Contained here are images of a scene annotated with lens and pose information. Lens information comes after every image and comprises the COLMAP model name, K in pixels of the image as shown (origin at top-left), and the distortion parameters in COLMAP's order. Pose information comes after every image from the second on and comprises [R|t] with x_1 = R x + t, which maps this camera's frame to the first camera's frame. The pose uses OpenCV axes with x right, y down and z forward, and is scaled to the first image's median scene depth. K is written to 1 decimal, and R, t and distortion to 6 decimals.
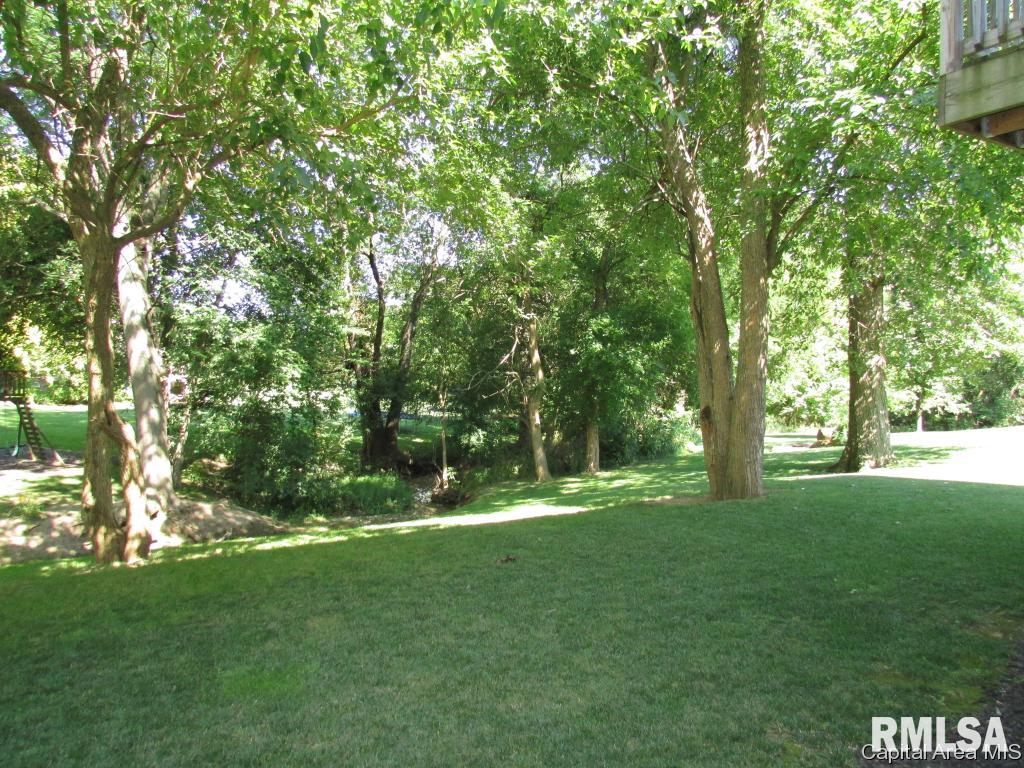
lens RADIAL K [[727.2, 0, 511.7], [0, 727.2, 373.6], [0, 0, 1]] dist [-0.056510, -0.003351]
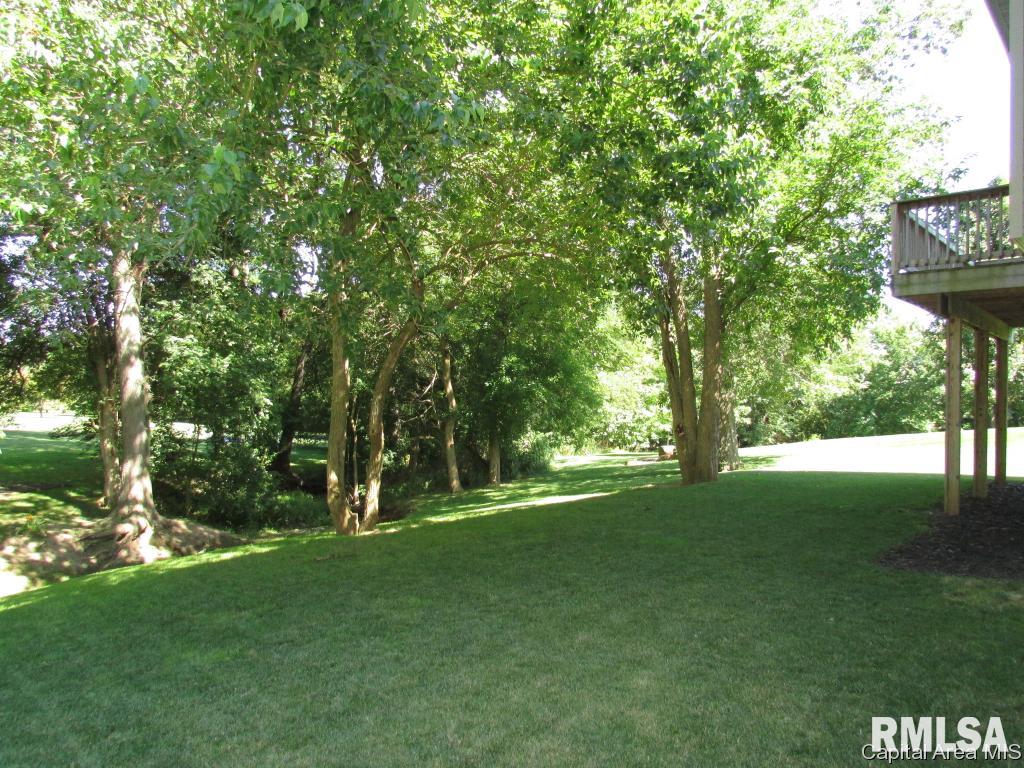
lens RADIAL K [[727.2, 0, 512.5], [0, 727.2, 393.8], [0, 0, 1]] dist [-0.056510, -0.003351]
pose [[0.953206, 0.009785, 0.302162, -0.280291], [-0.006345, 0.999903, -0.012363, 0.001363], [-0.302254, 0.009867, 0.953177, -0.189464]]
